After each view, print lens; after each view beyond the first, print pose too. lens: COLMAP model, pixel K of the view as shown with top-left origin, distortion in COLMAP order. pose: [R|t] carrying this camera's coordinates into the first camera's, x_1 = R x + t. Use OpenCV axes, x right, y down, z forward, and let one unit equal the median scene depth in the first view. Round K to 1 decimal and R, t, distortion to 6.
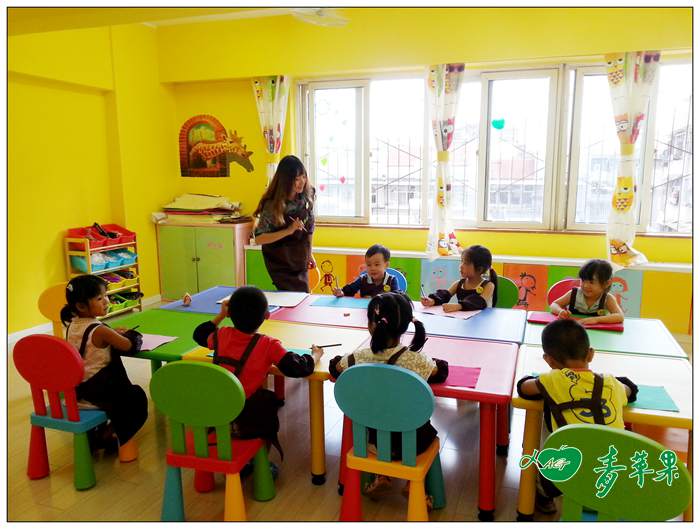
lens RADIAL K [[569.6, 0, 350.0], [0, 569.6, 271.7], [0, 0, 1]] dist [0.034531, -0.006329]
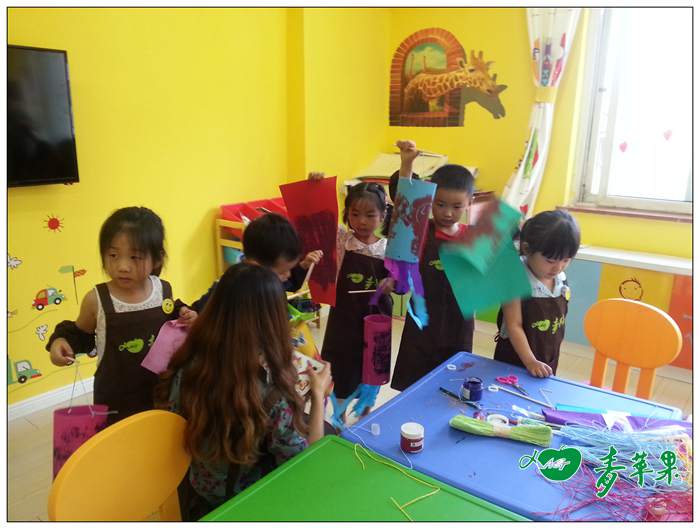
lens RADIAL K [[569.6, 0, 345.7], [0, 569.6, 262.6], [0, 0, 1]] dist [0.034531, -0.006329]
pose [[0.946516, 0.089604, -0.309964, -0.124186], [-0.068893, 0.994636, 0.077154, -0.055711], [0.315215, -0.051673, 0.947612, 0.348164]]
